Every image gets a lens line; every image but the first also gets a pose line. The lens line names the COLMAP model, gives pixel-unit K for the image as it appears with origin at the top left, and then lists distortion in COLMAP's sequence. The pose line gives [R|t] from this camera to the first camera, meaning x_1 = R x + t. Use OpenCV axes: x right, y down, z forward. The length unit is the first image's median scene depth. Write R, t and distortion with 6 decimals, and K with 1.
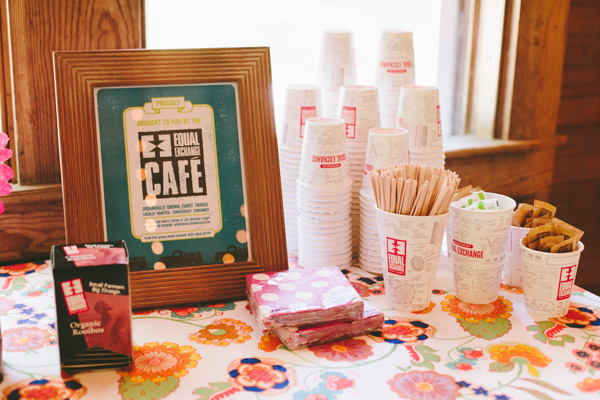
lens RADIAL K [[889.5, 0, 300.0], [0, 889.5, 200.0], [0, 0, 1]] dist [-0.002770, -0.053065]
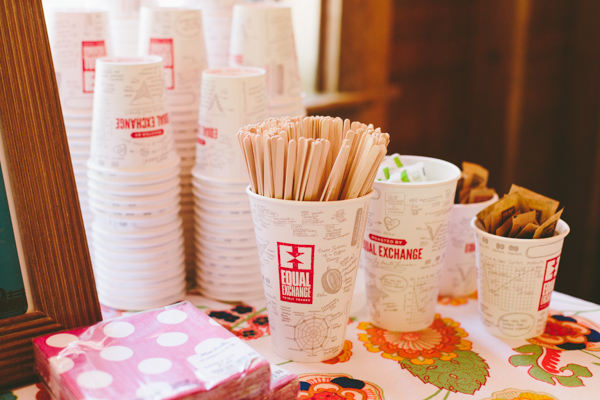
lens RADIAL K [[909.5, 0, 300.0], [0, 909.5, 200.0], [0, 0, 1]] dist [-0.022939, -0.085699]
pose [[0.938340, -0.093954, 0.332702, -0.081657], [0.091863, 0.995528, 0.022046, 0.001938], [-0.333285, 0.009876, 0.942774, 0.413720]]
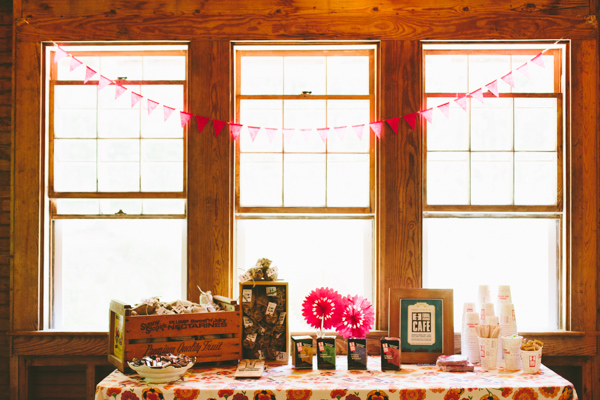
lens RADIAL K [[889.5, 0, 300.0], [0, 889.5, 200.0], [0, 0, 1]] dist [-0.002770, -0.053065]
pose [[0.898362, -0.022640, -0.438671, 0.925064], [-0.106494, 0.957650, -0.267517, 0.462754], [0.426150, 0.287043, 0.857906, -2.198043]]
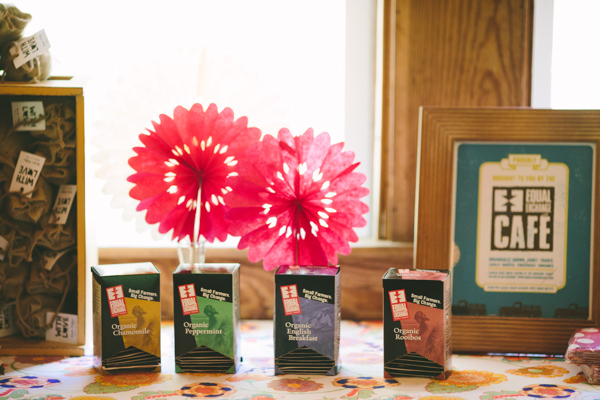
lens RADIAL K [[2358.0, 0, 300.0], [0, 2358.0, 200.0], [0, 0, 1]] dist [0.436453, 2.022698]
pose [[0.906515, 0.046022, -0.419657, 0.767975], [-0.107759, 0.986337, -0.124605, 0.305462], [0.408189, 0.158178, 0.899089, -1.559641]]
